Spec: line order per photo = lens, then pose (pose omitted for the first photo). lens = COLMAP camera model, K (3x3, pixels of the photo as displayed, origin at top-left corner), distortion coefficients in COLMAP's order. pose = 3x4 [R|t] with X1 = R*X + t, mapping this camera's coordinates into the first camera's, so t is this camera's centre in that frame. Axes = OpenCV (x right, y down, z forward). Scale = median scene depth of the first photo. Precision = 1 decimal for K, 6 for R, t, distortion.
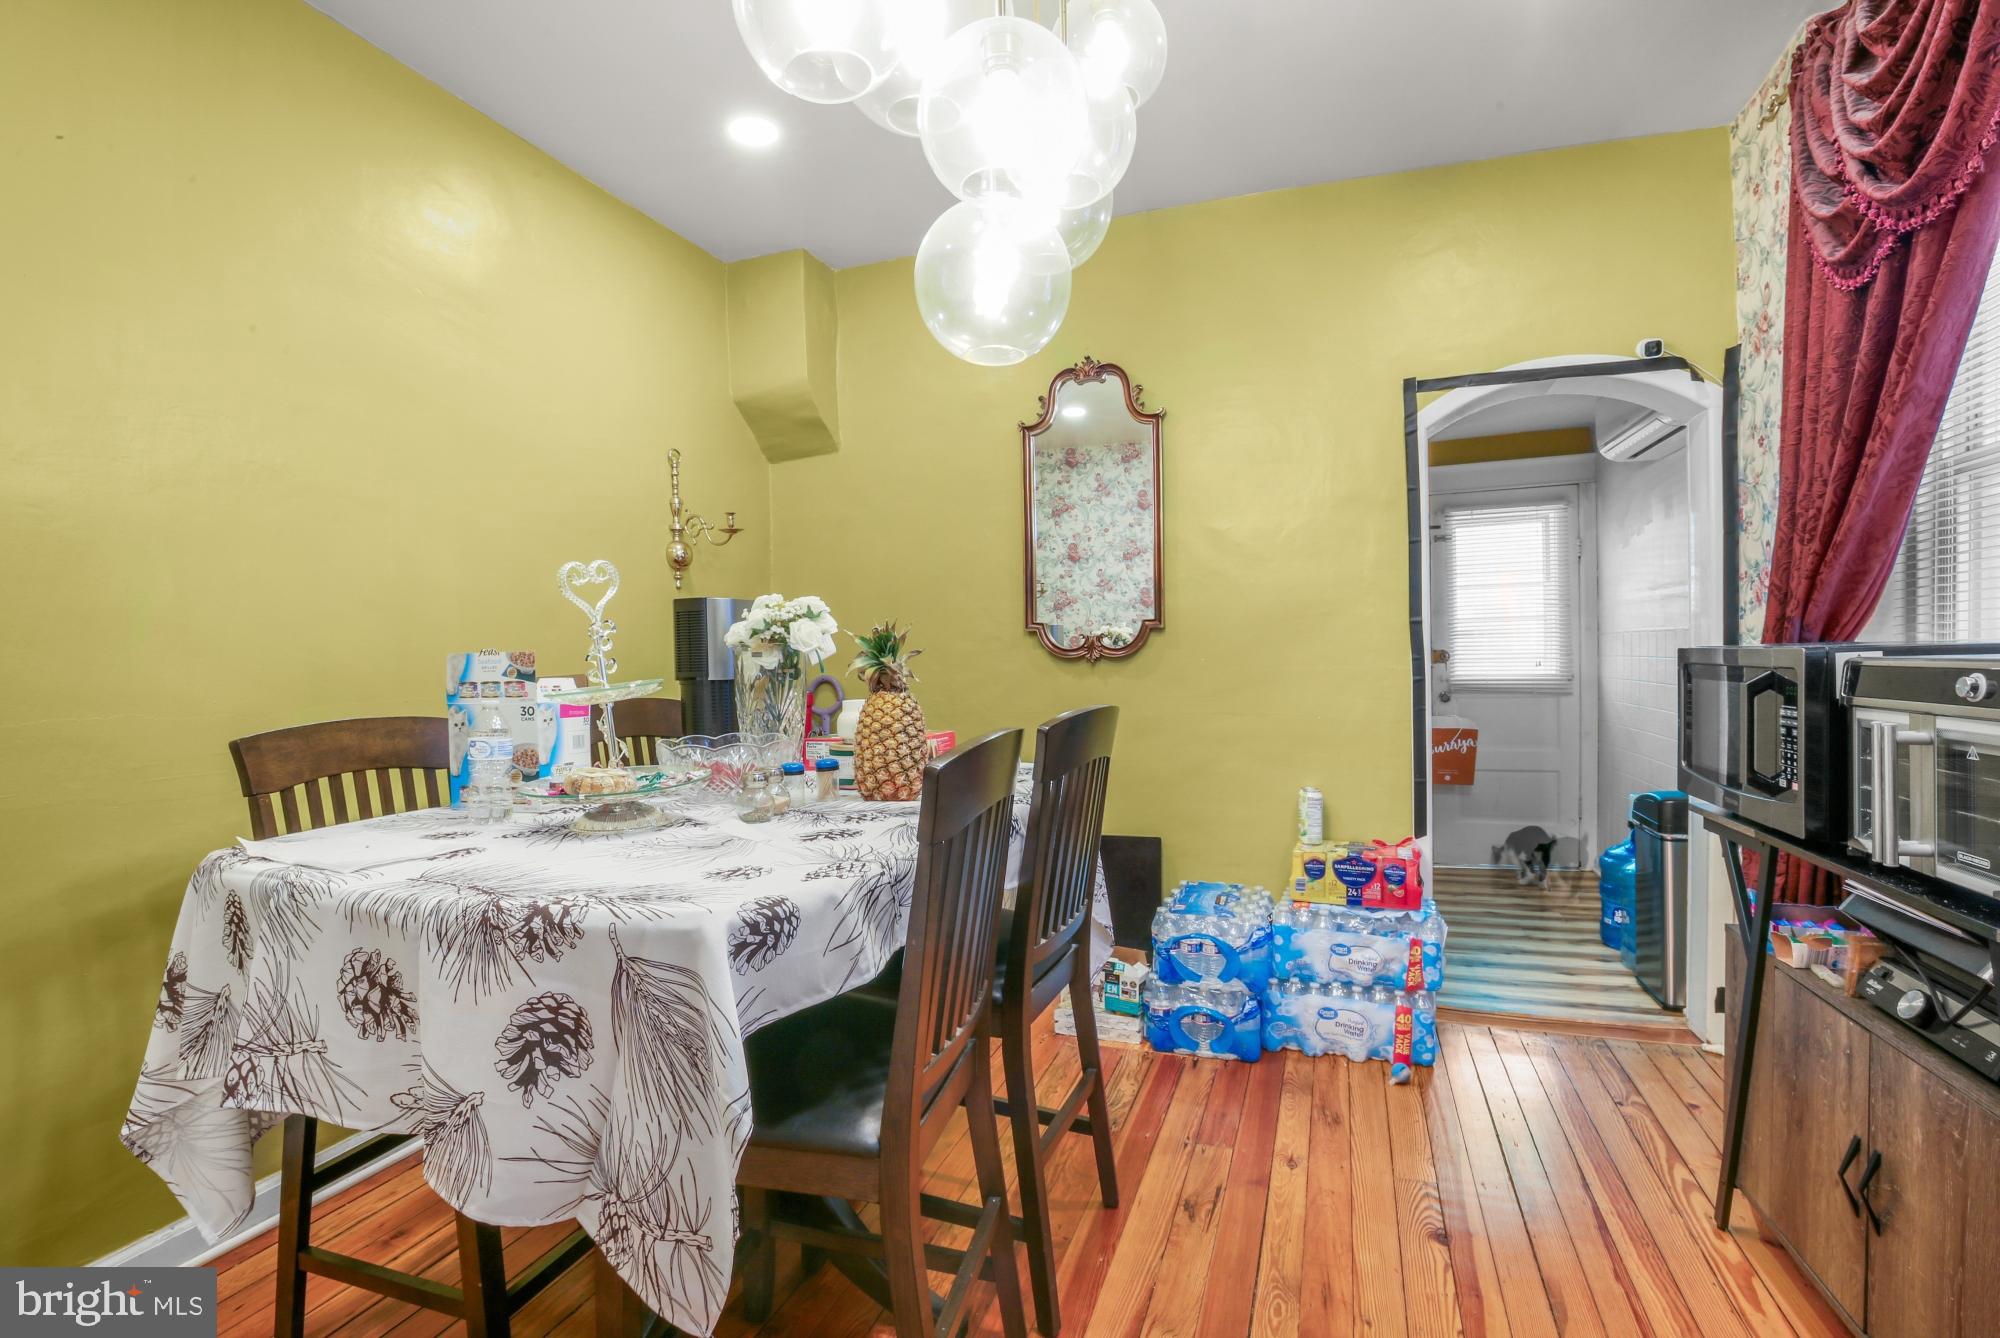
lens RADIAL K [[920.8, 0, 1006.0], [0, 920.8, 679.0], [0, 0, 1]] dist [0.022553, 0.005410]
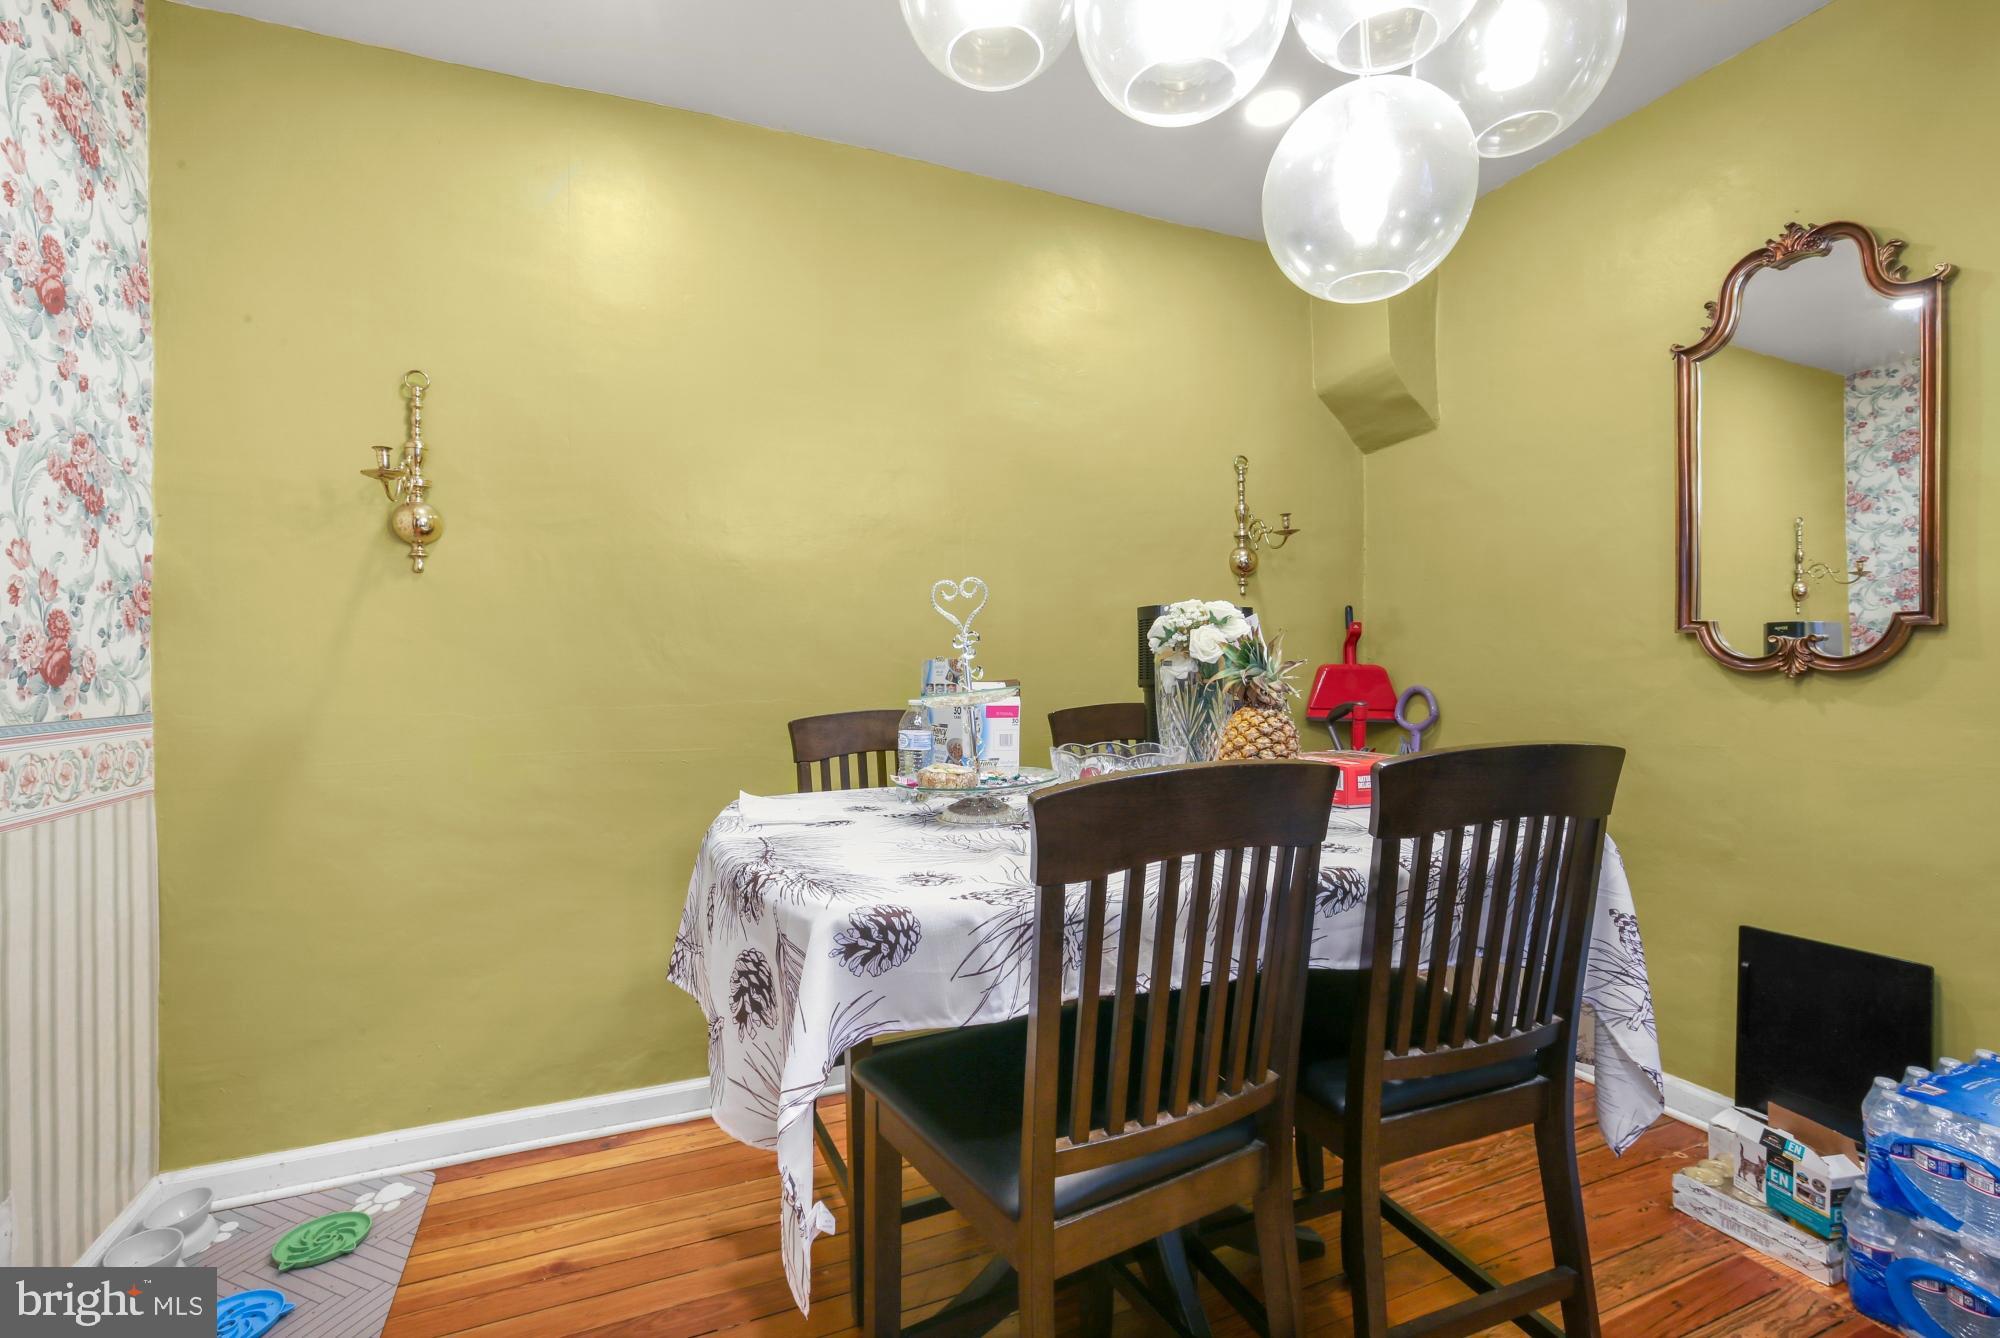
lens RADIAL K [[920.8, 0, 1002.4], [0, 920.8, 668.3], [0, 0, 1]] dist [0.022553, 0.005410]
pose [[0.710182, 0.015649, -0.703844, 0.289284], [-0.027130, 0.999619, -0.005149, -0.011604], [0.703495, 0.022752, 0.710336, 0.197554]]
